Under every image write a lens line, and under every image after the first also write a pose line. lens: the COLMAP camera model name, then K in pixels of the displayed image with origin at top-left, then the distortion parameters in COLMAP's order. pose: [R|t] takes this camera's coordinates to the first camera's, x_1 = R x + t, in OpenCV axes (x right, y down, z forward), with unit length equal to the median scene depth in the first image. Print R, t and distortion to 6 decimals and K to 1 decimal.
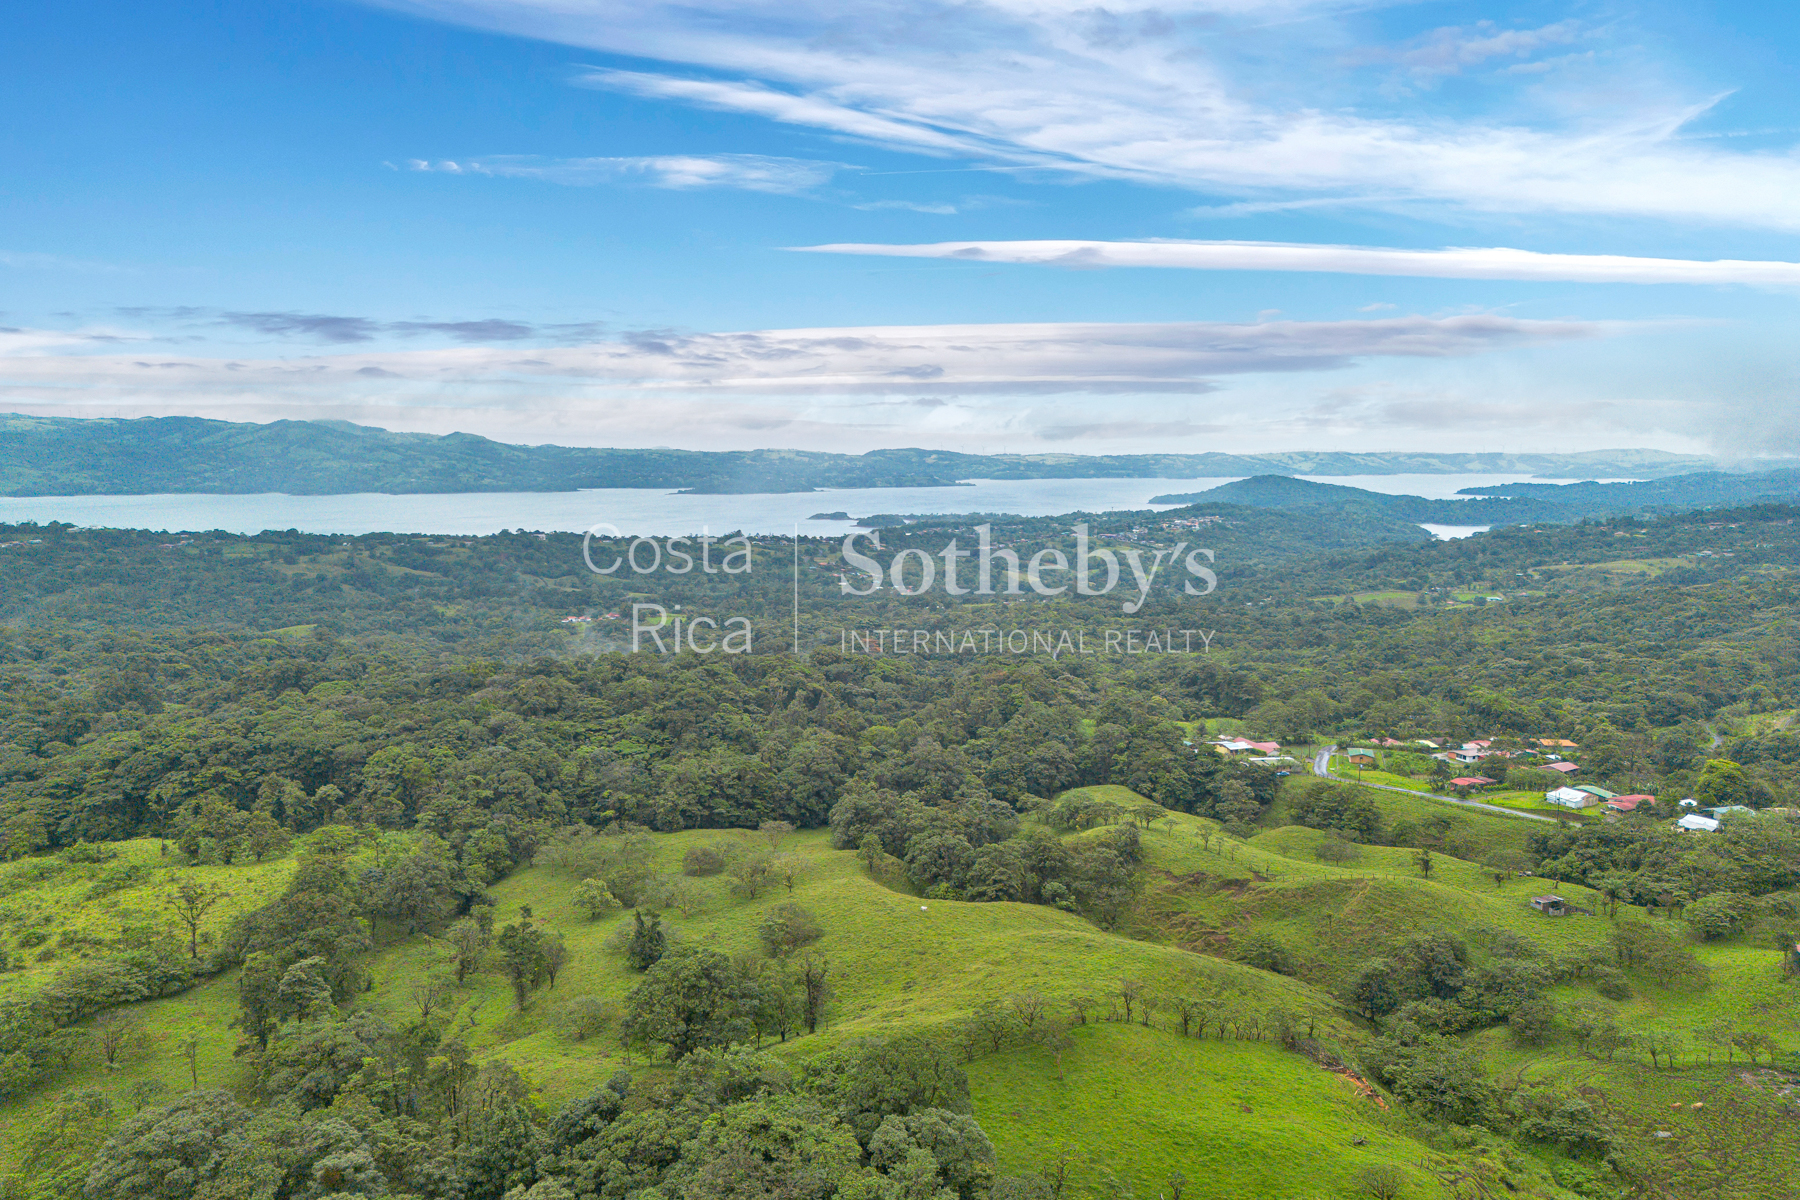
lens RADIAL K [[1255.9, 0, 897.9], [0, 1255.9, 604.8], [0, 0, 1]] dist [0.062055, -0.063788]
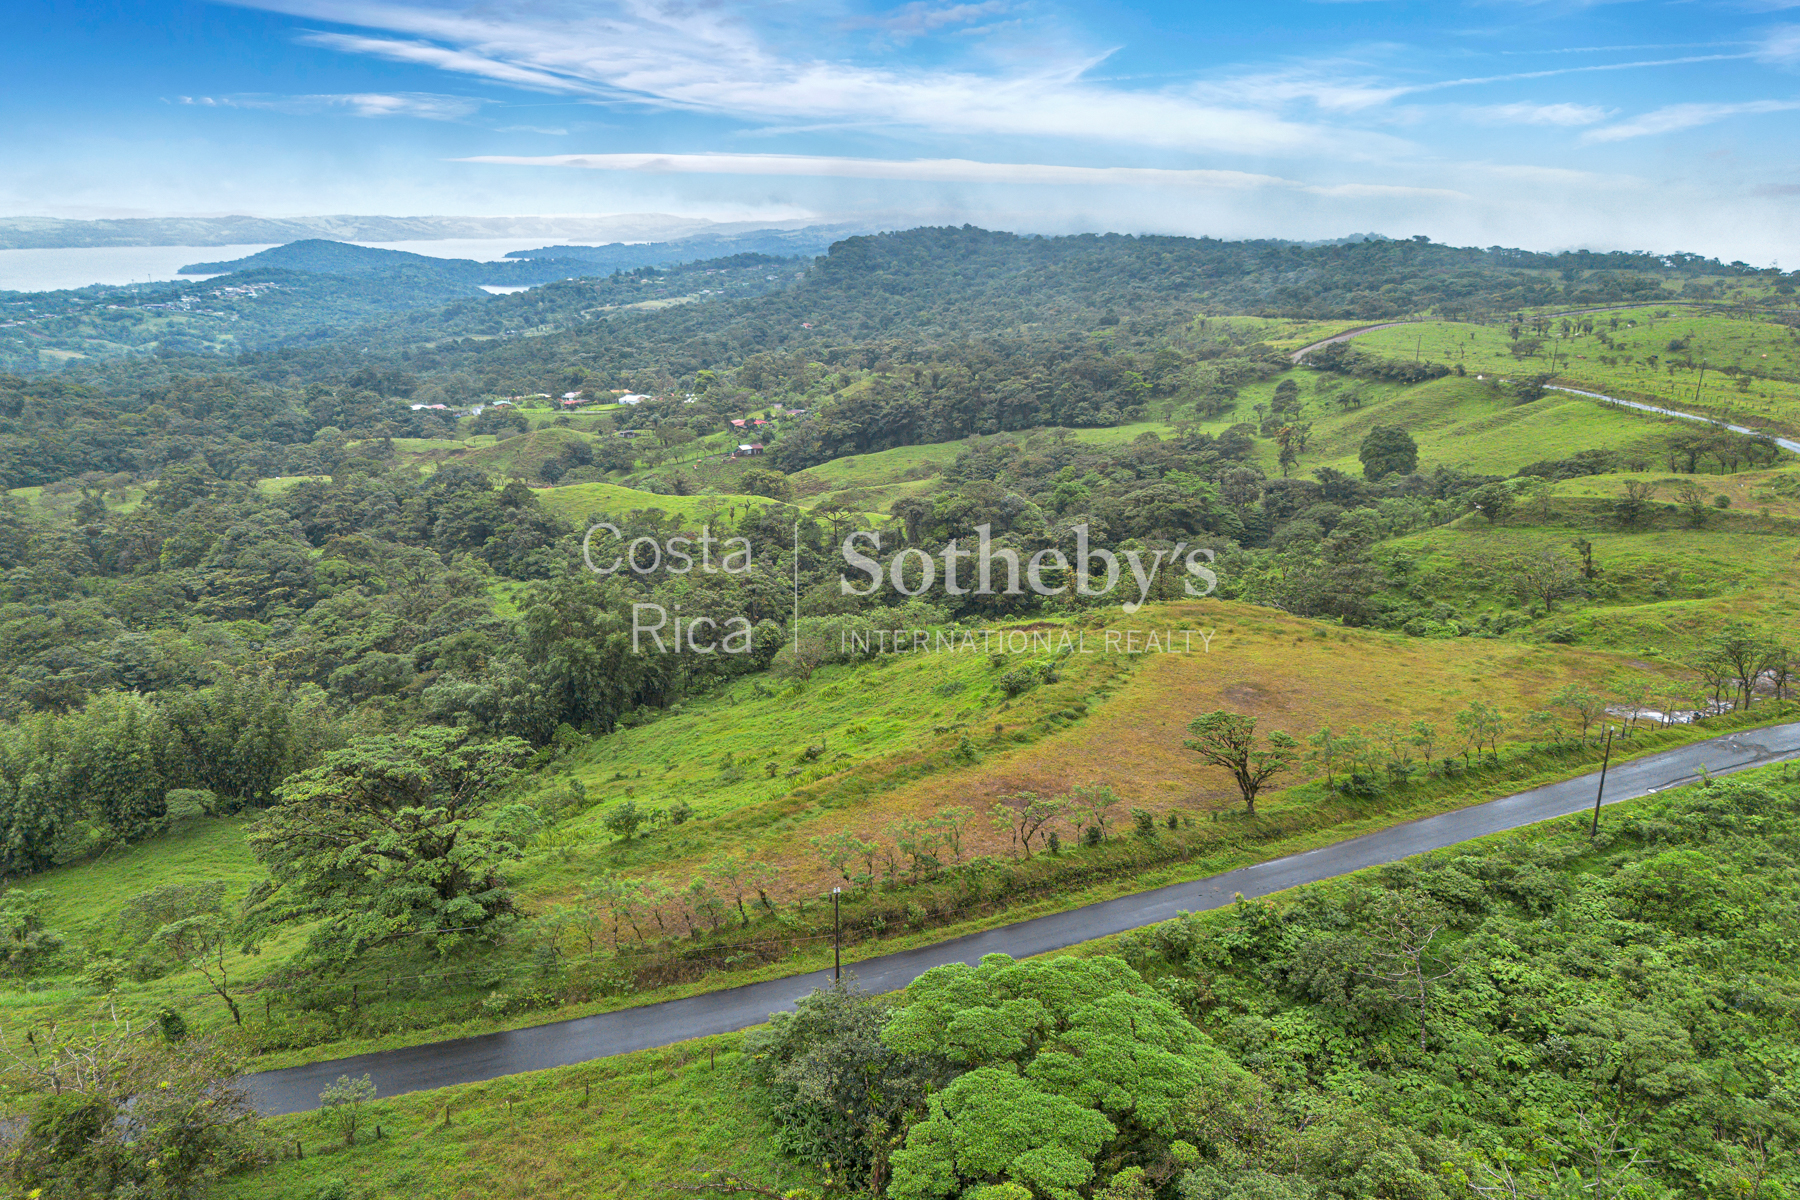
lens RADIAL K [[1248.3, 0, 905.2], [0, 1248.3, 666.4], [0, 0, 1]] dist [0.051769, -0.058789]
pose [[0.757878, -0.224174, 0.612672, -0.054516], [0.083767, 0.964774, 0.249387, 0.019732], [-0.646997, -0.137683, 0.749959, -0.098642]]
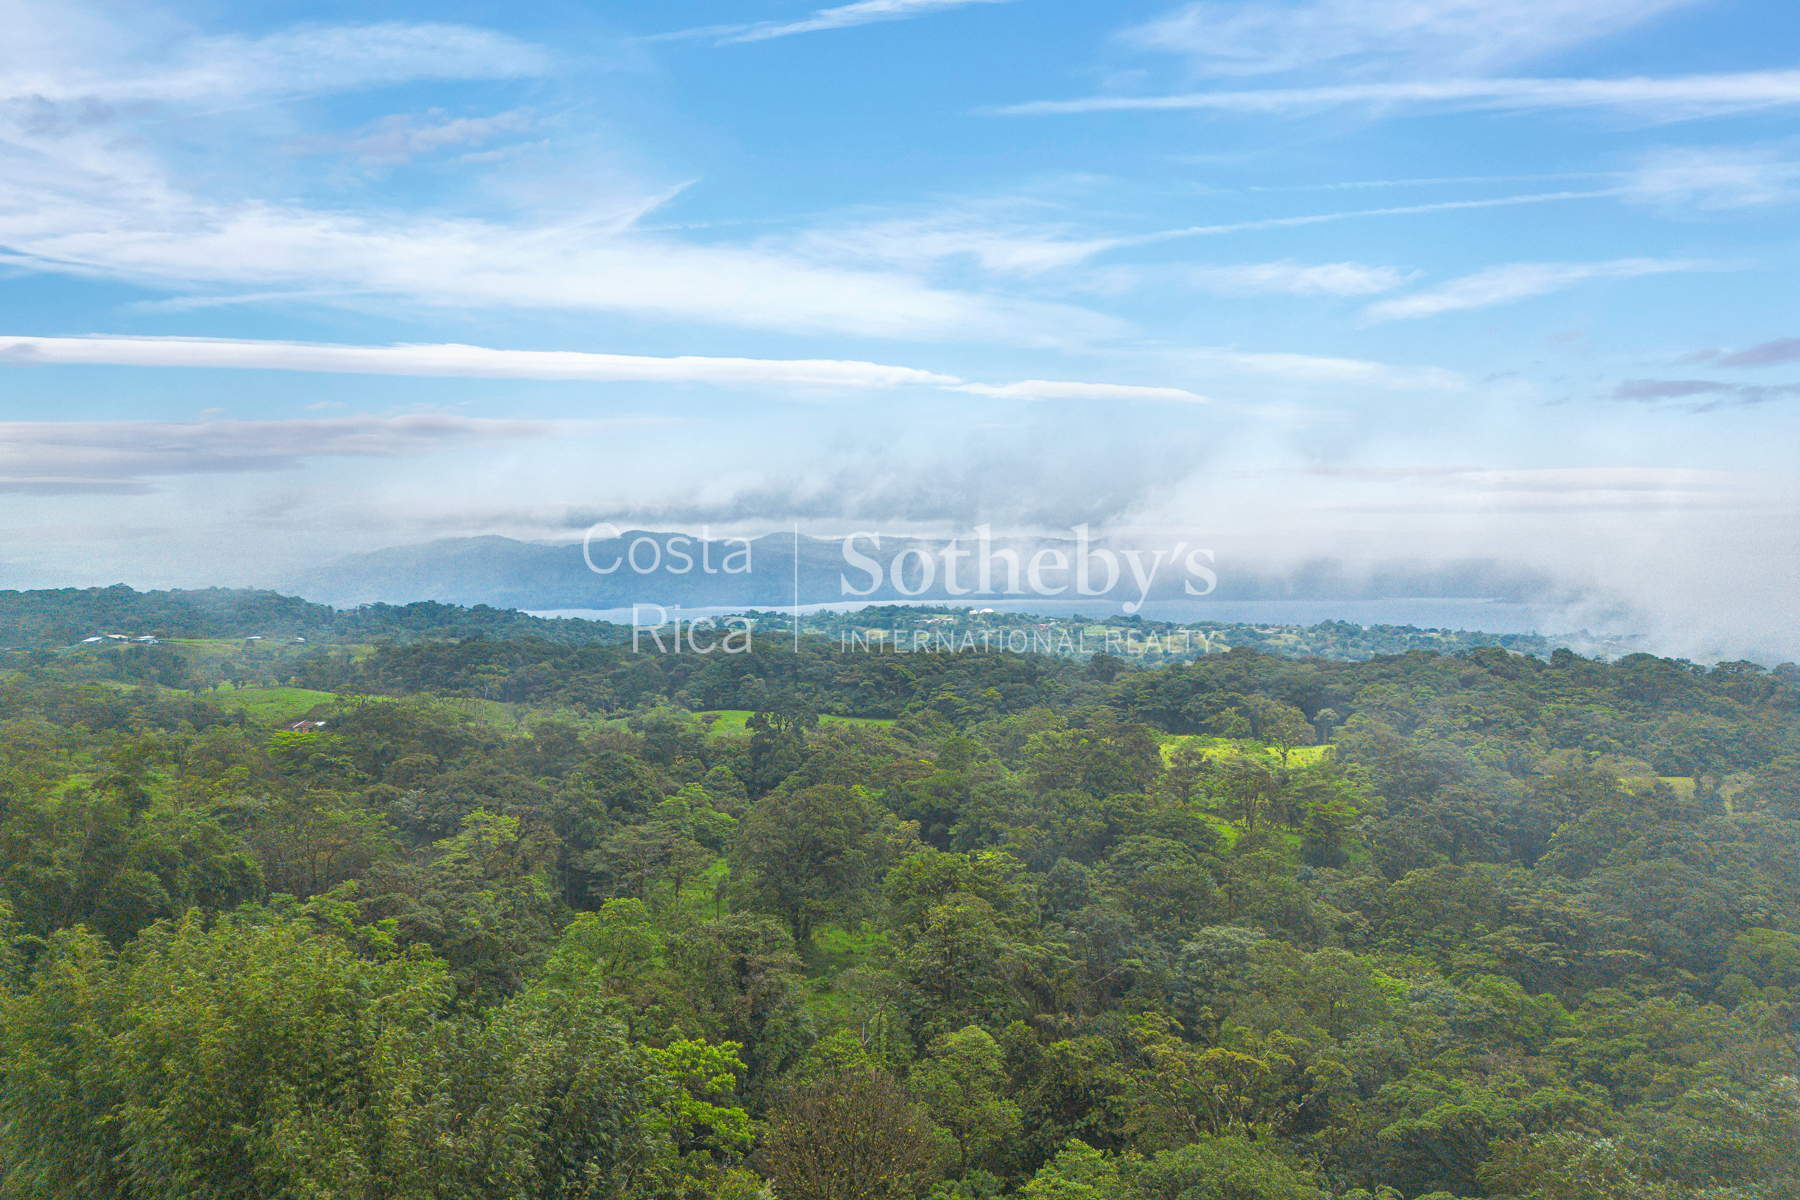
lens RADIAL K [[1255.9, 0, 897.9], [0, 1255.9, 604.8], [0, 0, 1]] dist [0.062055, -0.063788]
pose [[0.822185, 0.012018, -0.569093, -0.018766], [-0.064459, 0.995312, -0.072107, 0.028016], [0.565558, 0.095969, 0.819105, -0.037835]]
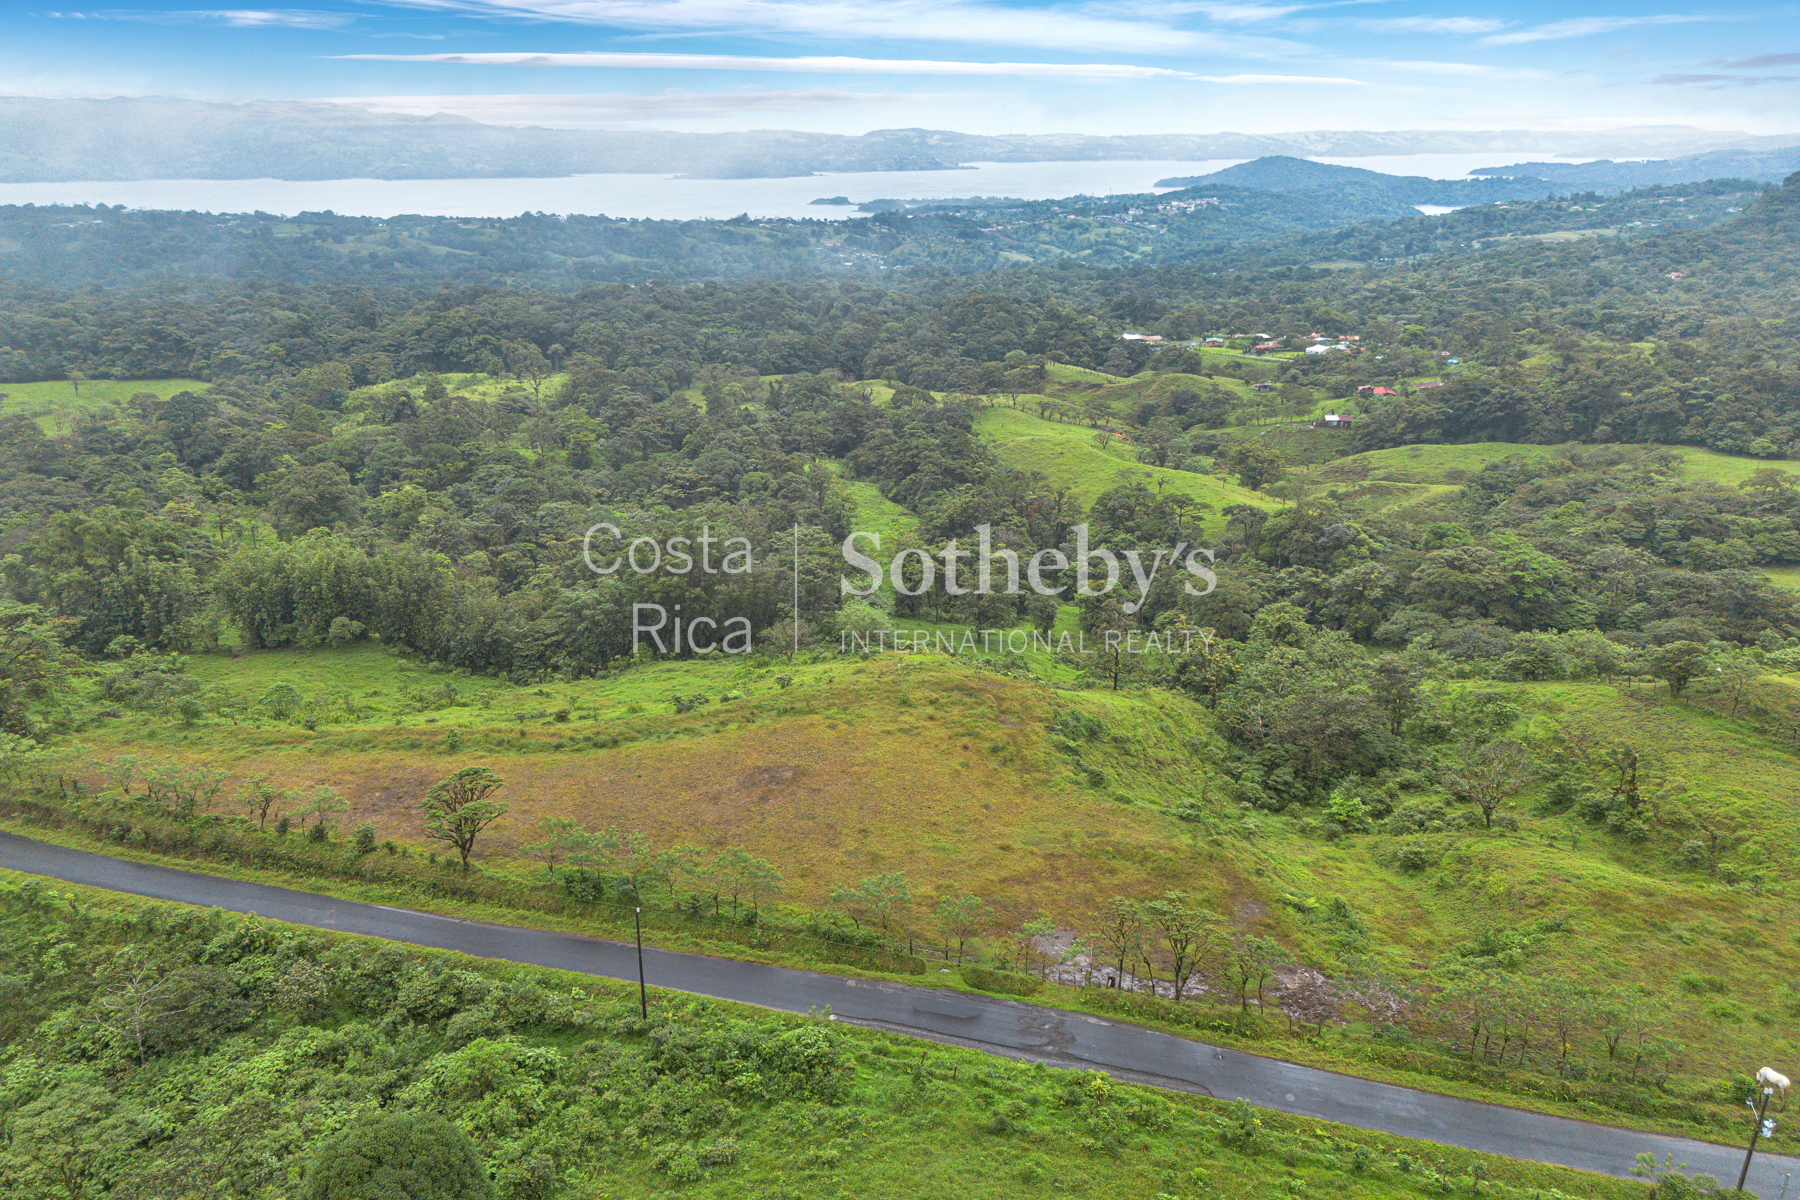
lens RADIAL K [[1255.9, 0, 897.9], [0, 1255.9, 604.8], [0, 0, 1]] dist [0.062055, -0.063788]
pose [[0.999991, -0.003689, -0.002236, -0.001182], [0.004109, 0.972428, 0.233165, 0.016214], [0.001314, -0.233172, 0.972435, -0.118174]]
